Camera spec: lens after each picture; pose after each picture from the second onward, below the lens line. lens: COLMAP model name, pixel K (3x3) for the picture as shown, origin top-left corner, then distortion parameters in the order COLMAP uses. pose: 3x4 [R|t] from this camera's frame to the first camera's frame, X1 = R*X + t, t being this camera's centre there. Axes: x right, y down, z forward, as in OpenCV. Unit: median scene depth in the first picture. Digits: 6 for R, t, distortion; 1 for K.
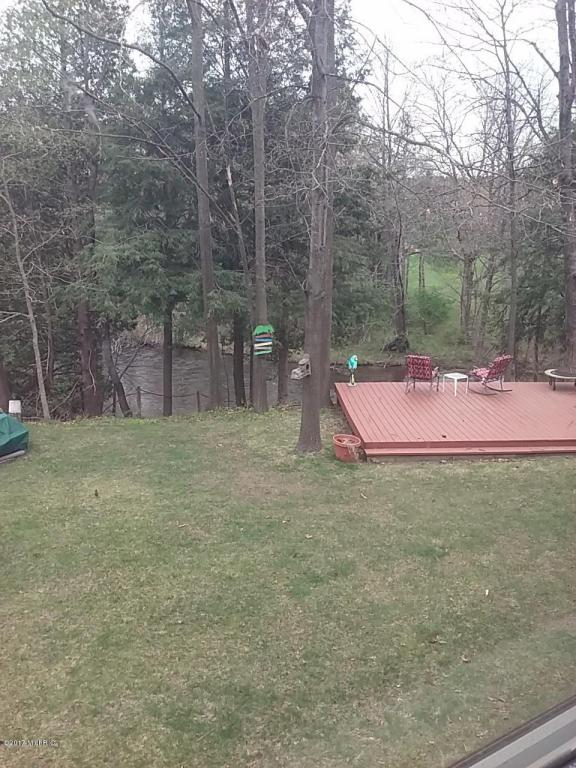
lens RADIAL K [[741.0, 0, 261.2], [0, 741.0, 383.1], [0, 0, 1]] dist [0.088769, -0.239759]
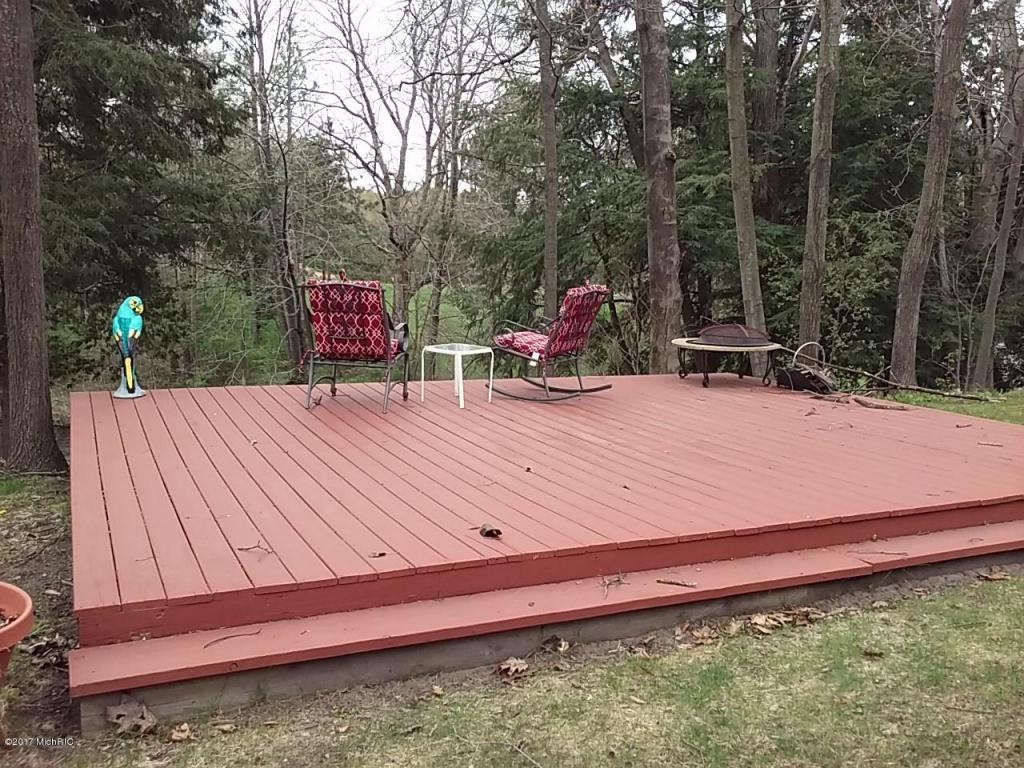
lens RADIAL K [[988.0, 0, 514.0], [0, 988.0, 375.3], [0, 0, 1]] dist [0.088769, -0.239759]
pose [[0.921648, -0.023980, 0.387285, 0.113260], [0.062999, 0.994093, -0.088371, 0.041101], [-0.382878, 0.105846, 0.917715, 0.582638]]
